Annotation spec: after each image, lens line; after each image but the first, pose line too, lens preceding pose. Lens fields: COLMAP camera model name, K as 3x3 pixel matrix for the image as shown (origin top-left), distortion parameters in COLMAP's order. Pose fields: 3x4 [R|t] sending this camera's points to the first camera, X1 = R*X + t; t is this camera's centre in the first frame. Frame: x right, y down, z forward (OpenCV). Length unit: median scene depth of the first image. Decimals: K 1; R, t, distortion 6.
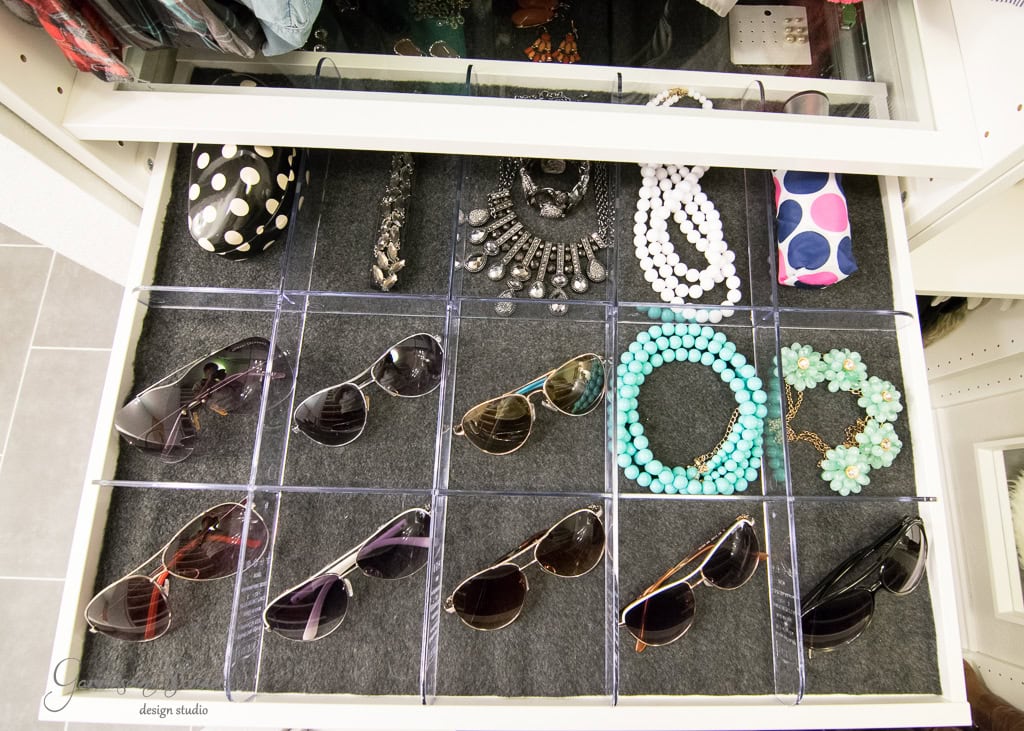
lens RADIAL K [[453.0, 0, 529.2], [0, 453.0, 402.7], [0, 0, 1]] dist [-0.012915, -0.007652]
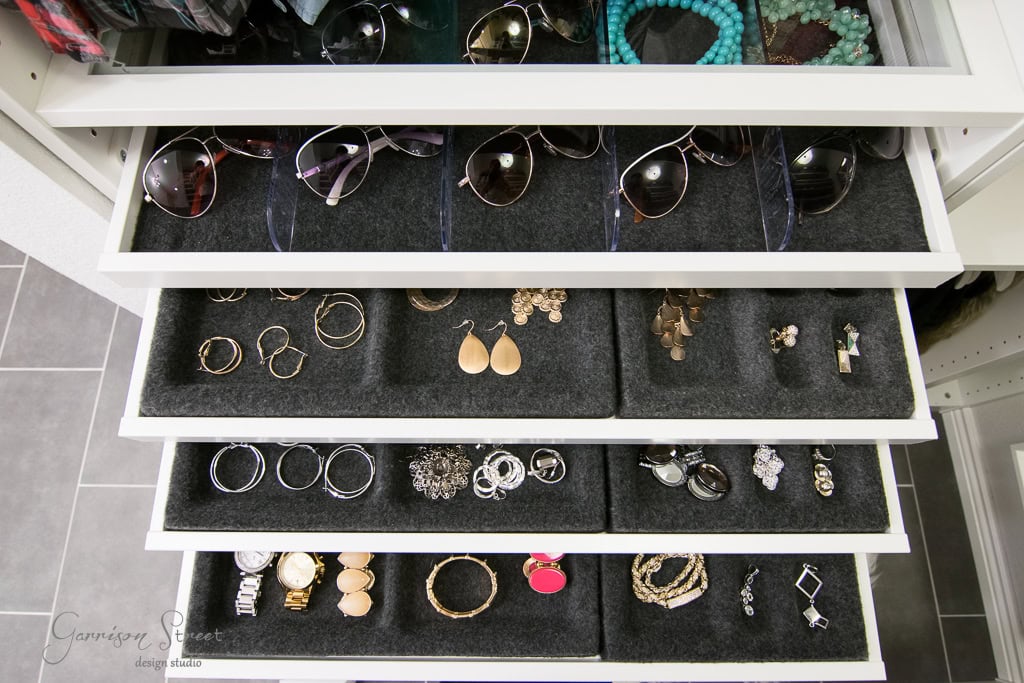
lens RADIAL K [[493.5, 0, 512.0], [0, 493.5, 341.5], [0, 0, 1]] dist [-0.012404, -0.008229]
pose [[0.998748, -0.037241, -0.033412, -0.025761], [0.035168, 0.997542, -0.060608, 0.888828], [0.035587, 0.059357, 0.997602, -0.173325]]
